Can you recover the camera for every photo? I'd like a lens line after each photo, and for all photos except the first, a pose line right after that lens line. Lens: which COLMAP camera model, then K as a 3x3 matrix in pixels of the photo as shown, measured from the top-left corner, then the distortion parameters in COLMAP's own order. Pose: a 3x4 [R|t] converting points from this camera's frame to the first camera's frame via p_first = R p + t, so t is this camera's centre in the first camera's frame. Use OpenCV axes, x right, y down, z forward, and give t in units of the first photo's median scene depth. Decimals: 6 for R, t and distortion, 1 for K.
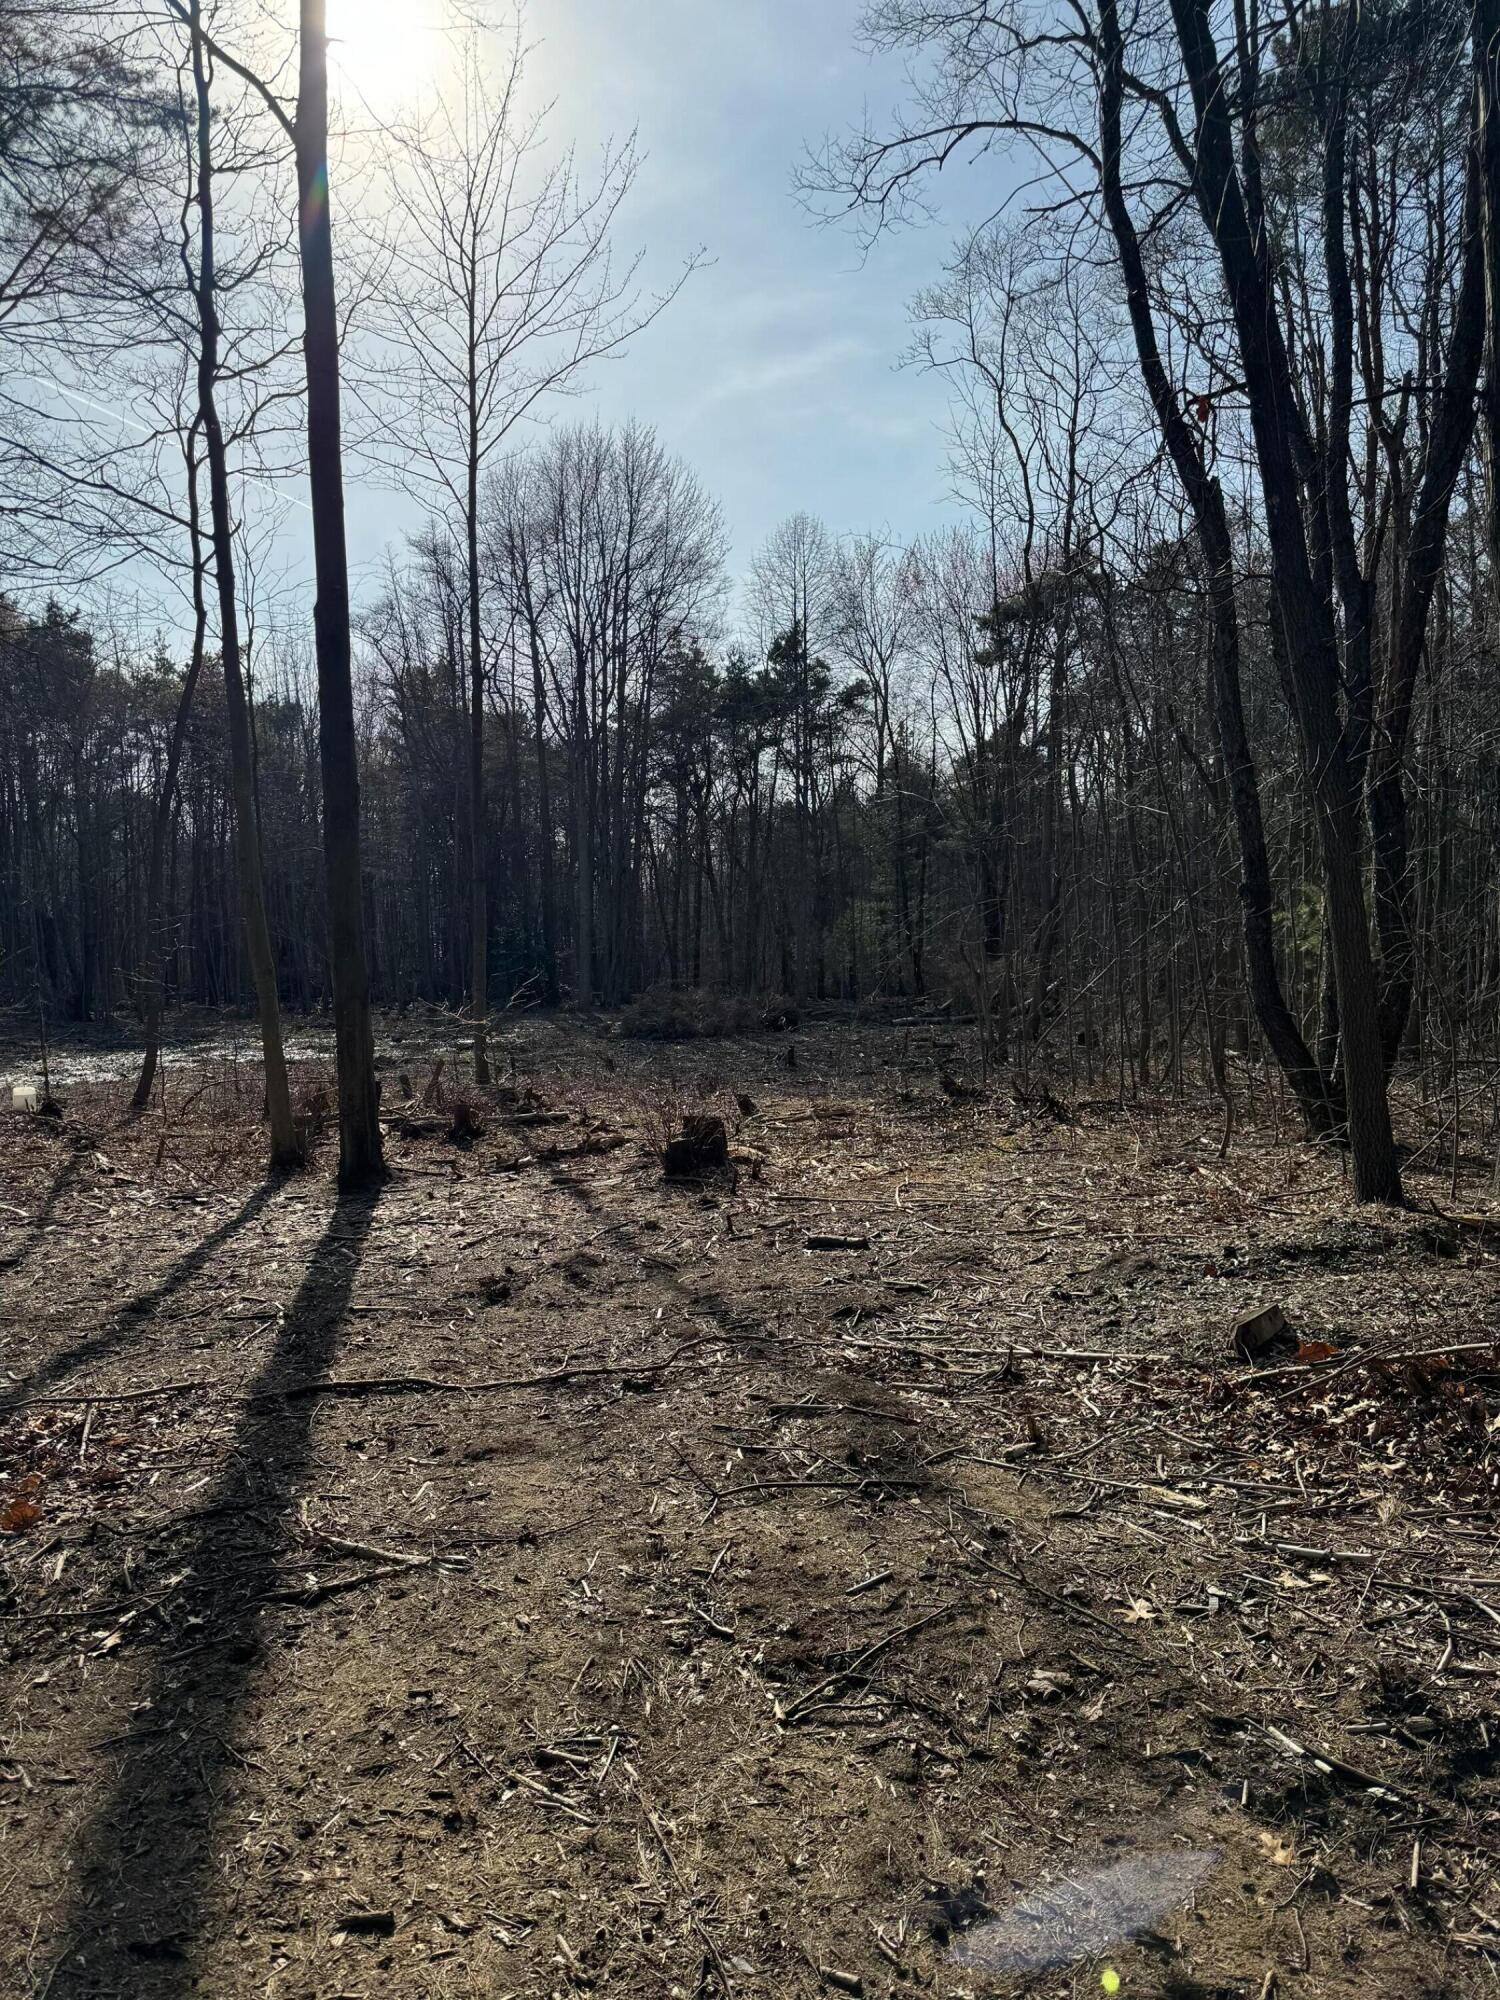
lens RADIAL K [[1406.1, 0, 750.0], [0, 1406.1, 1000.0], [0, 0, 1]] dist [0.107898, -0.130018]
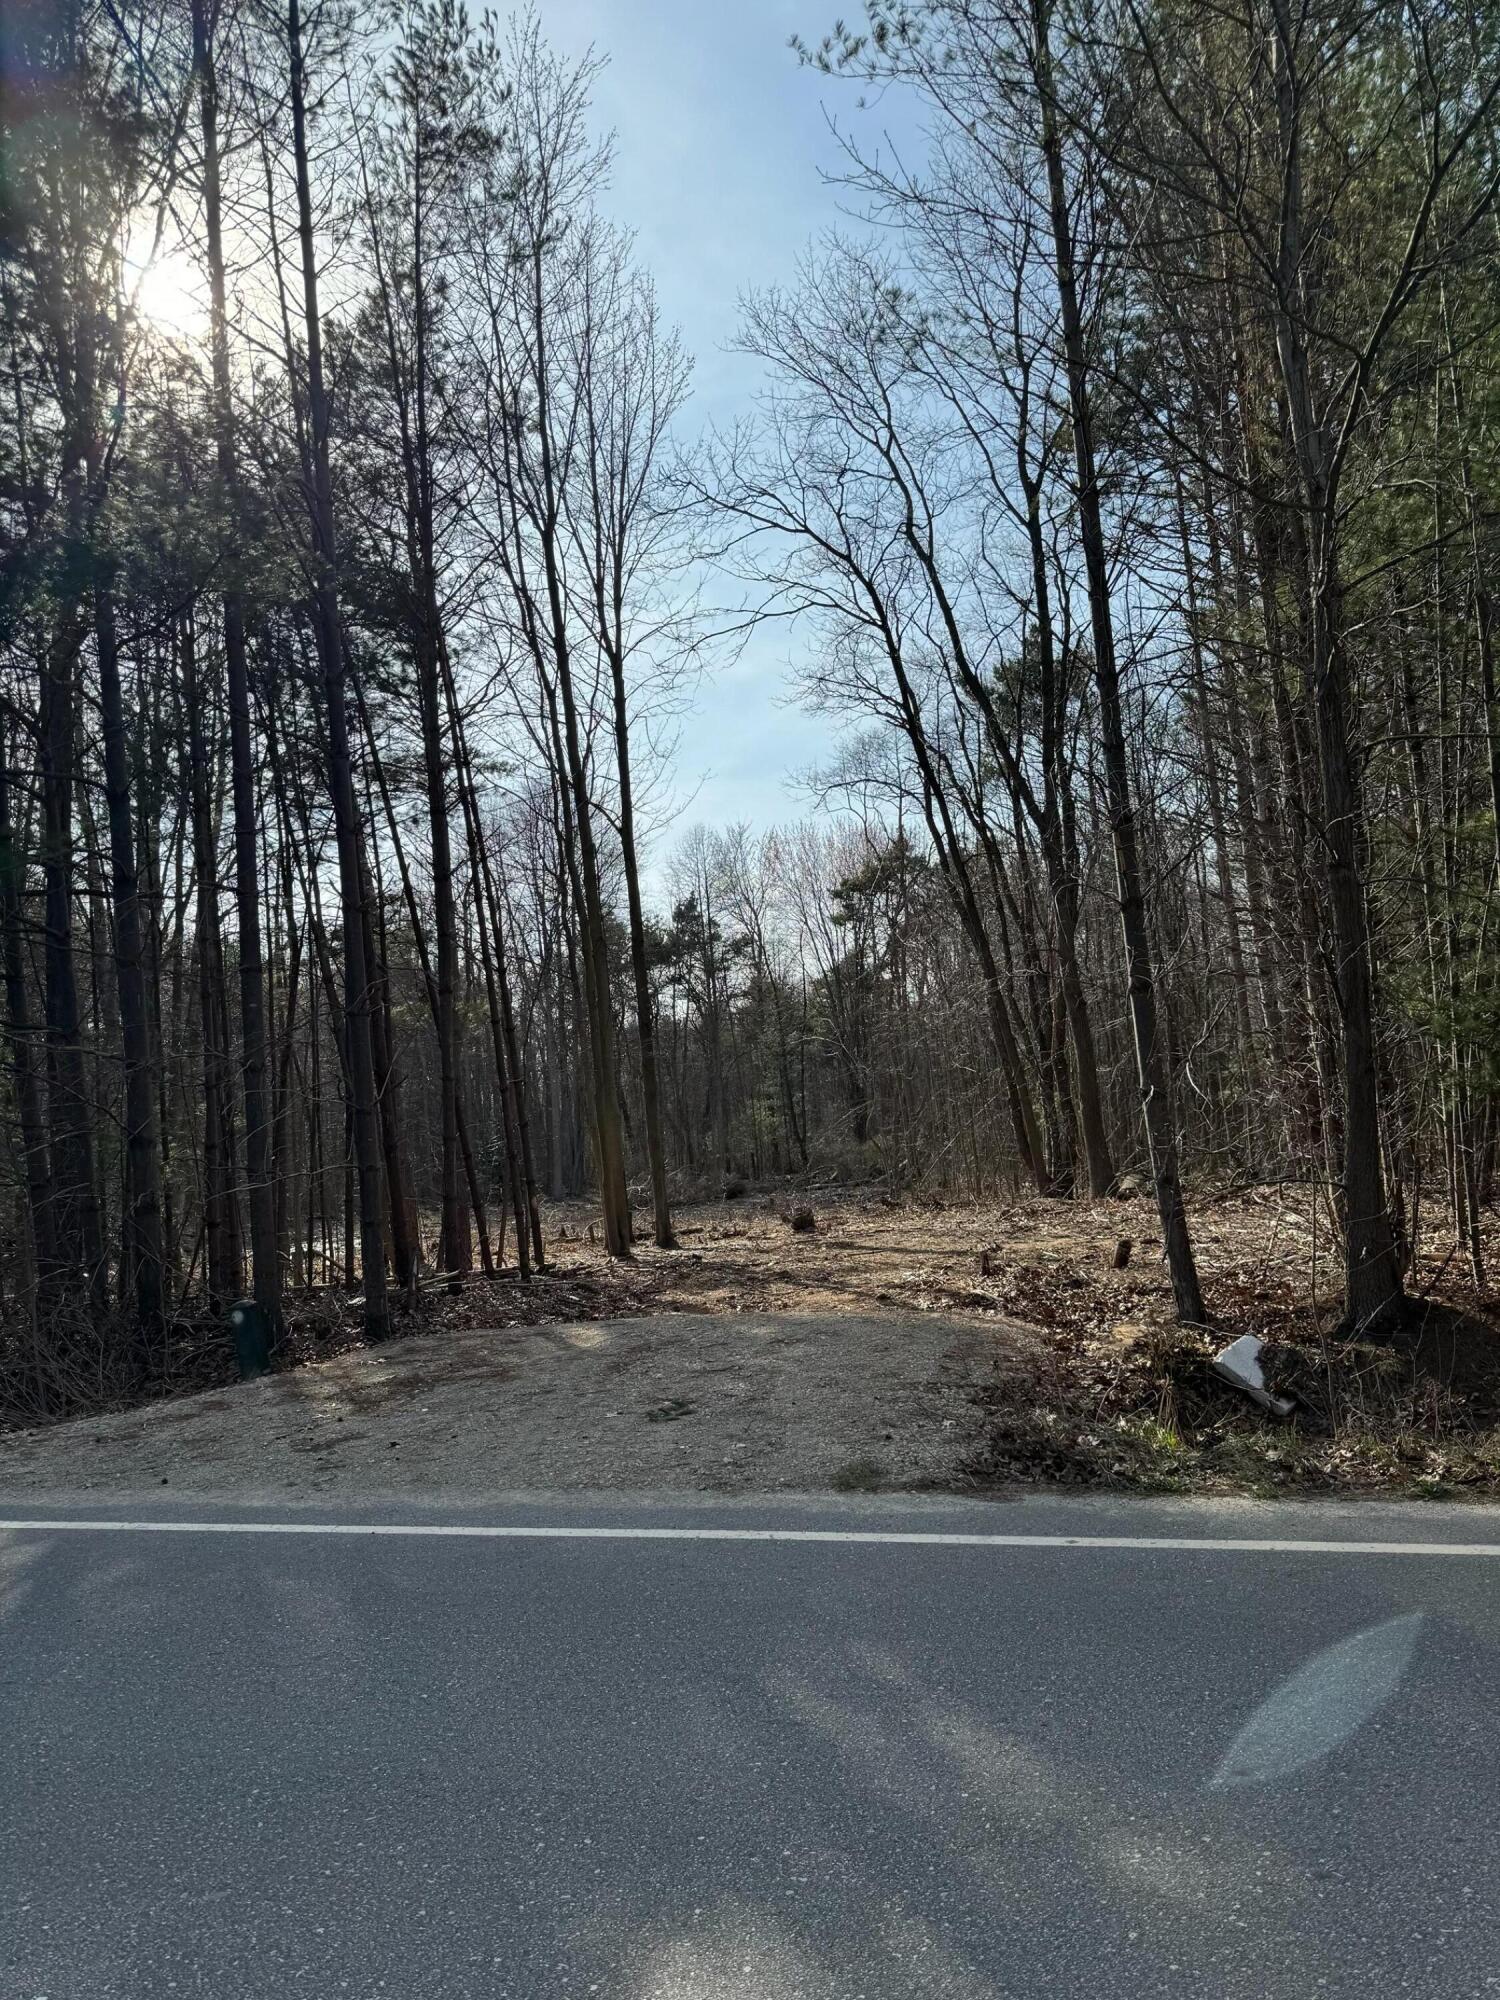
lens RADIAL K [[1406.1, 0, 750.0], [0, 1406.1, 1000.0], [0, 0, 1]] dist [0.107898, -0.130018]
pose [[0.991183, -0.061093, 0.117578, -0.071139], [0.076576, 0.988284, -0.132026, 0.007796], [-0.108135, 0.139866, 0.984248, -0.268546]]
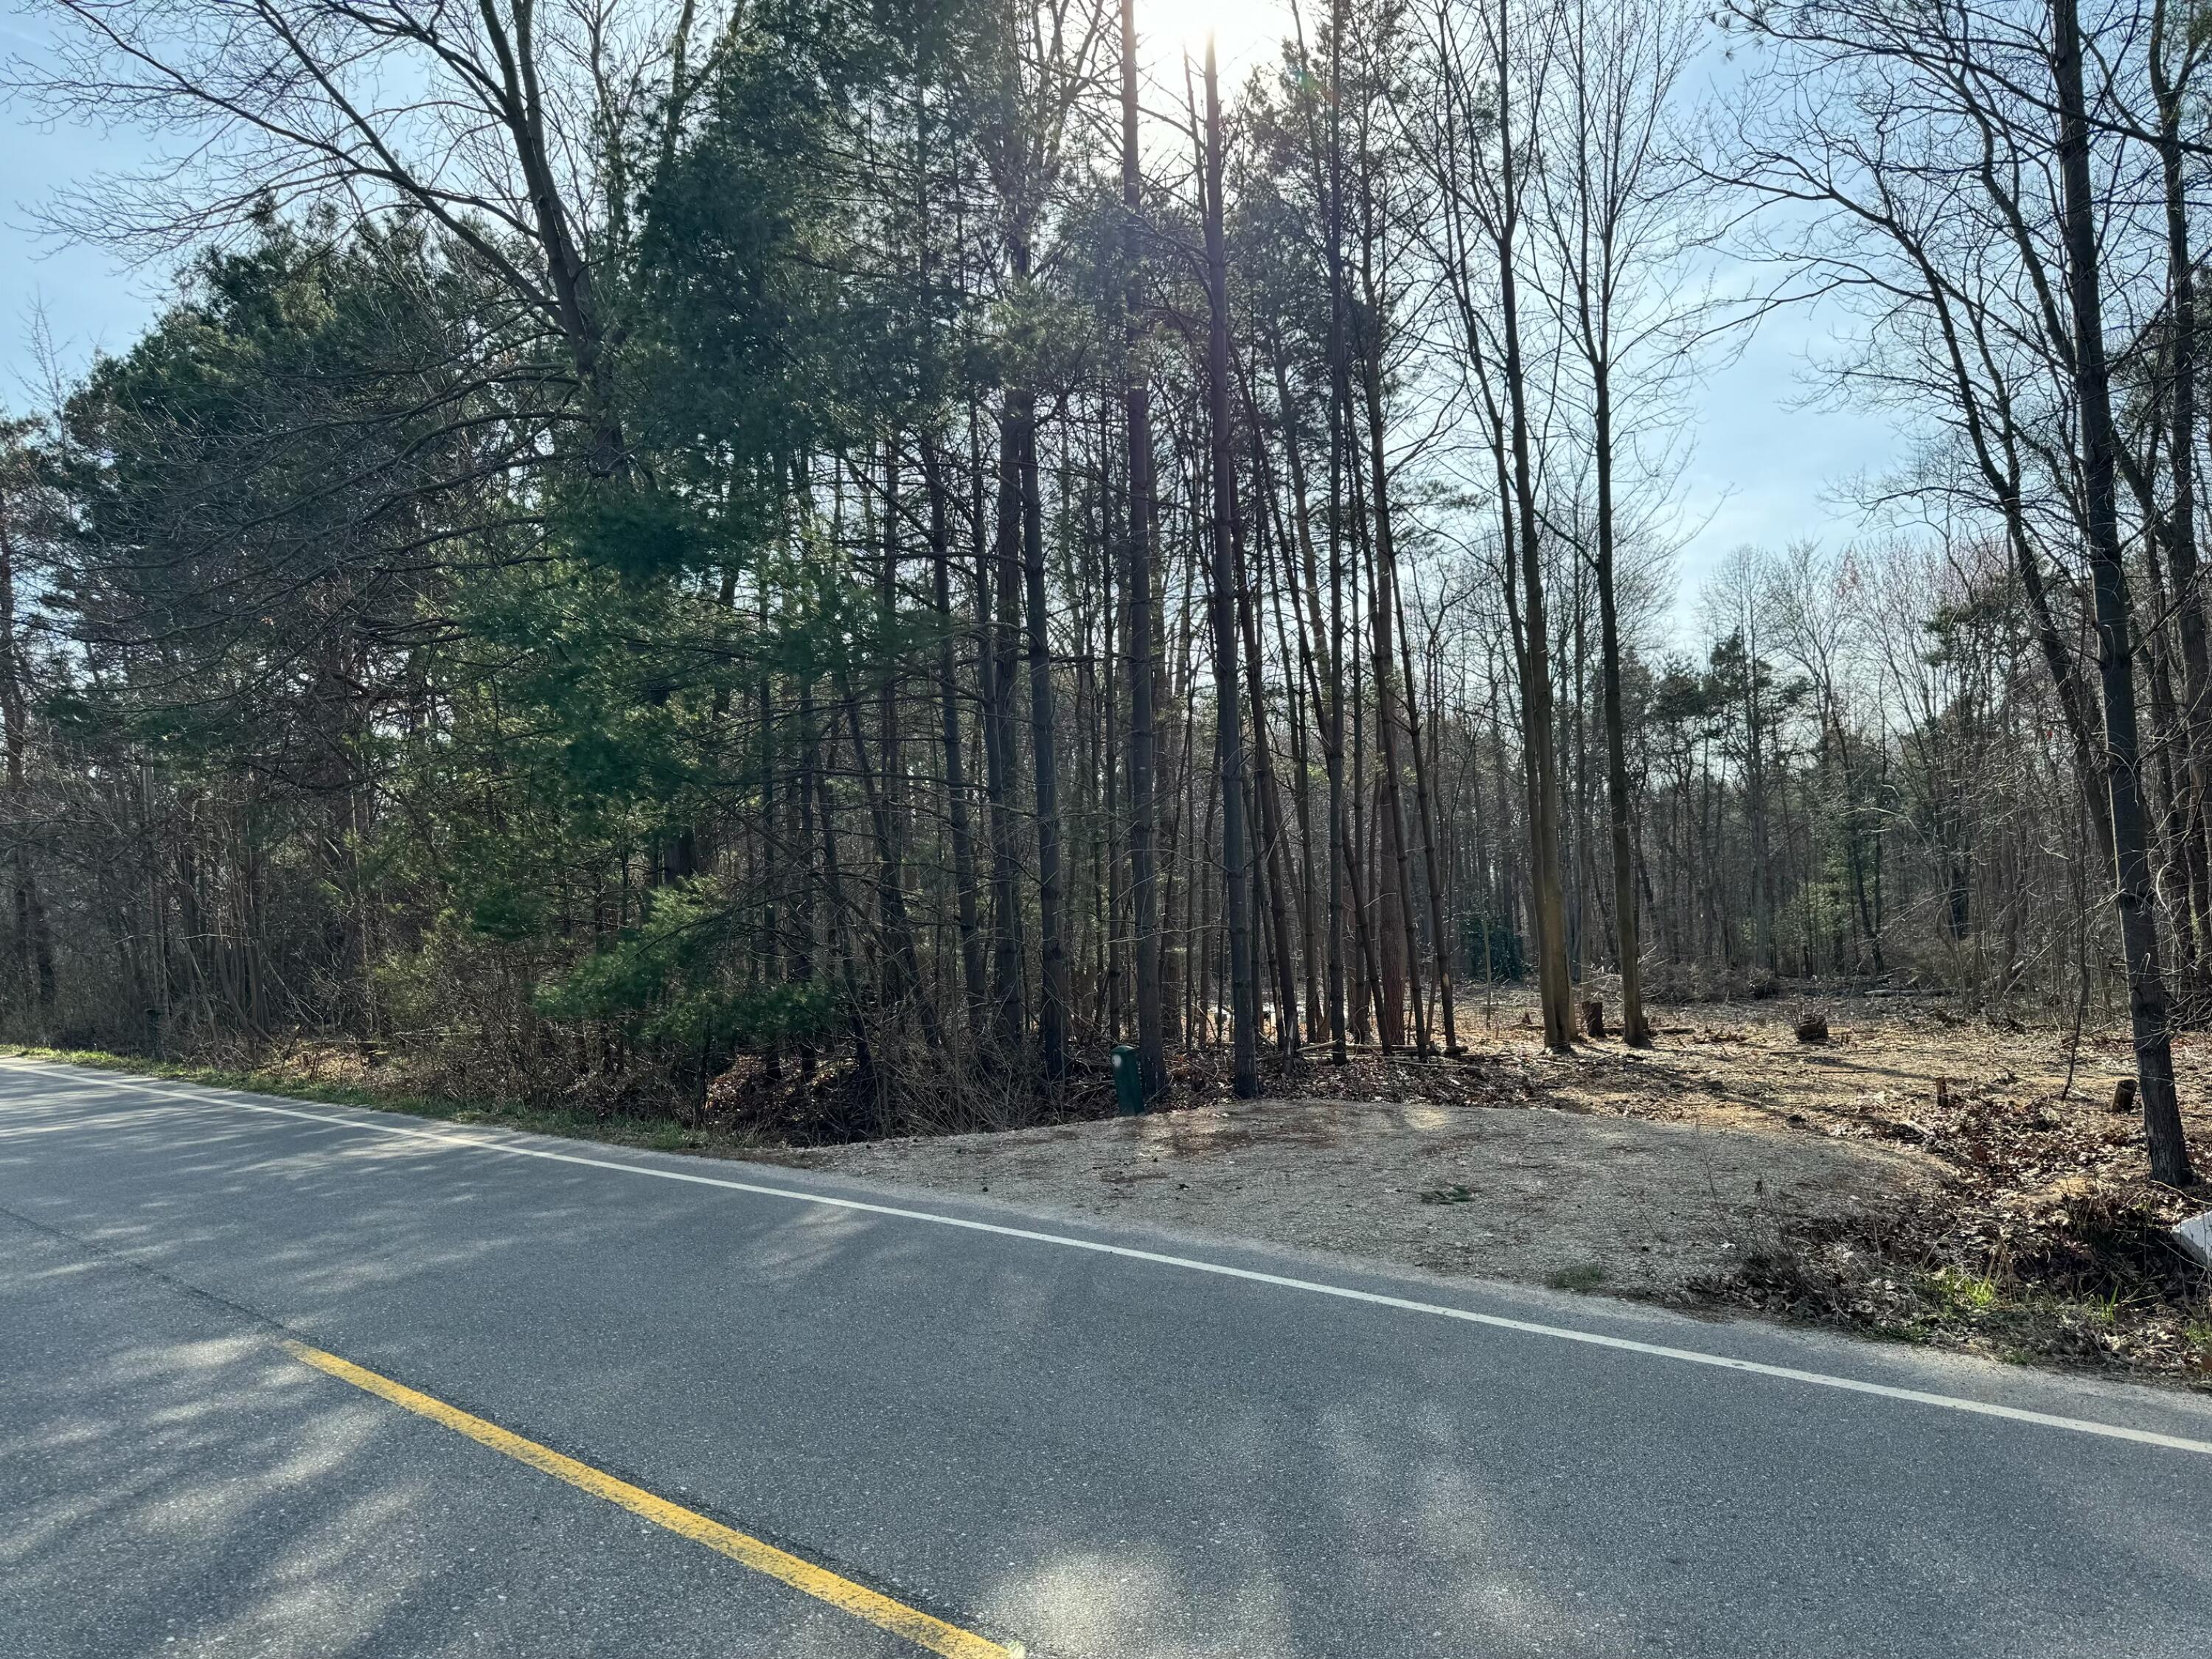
lens RADIAL K [[1569.9, 0, 1070.4], [0, 1569.9, 798.9], [0, 0, 1]] dist [-0.003438, 0.001196]
pose [[0.942643, -0.034840, -0.331978, -0.052008], [-0.005081, 0.992925, -0.118632, 0.008960], [0.333763, 0.113515, 0.935797, -0.278620]]
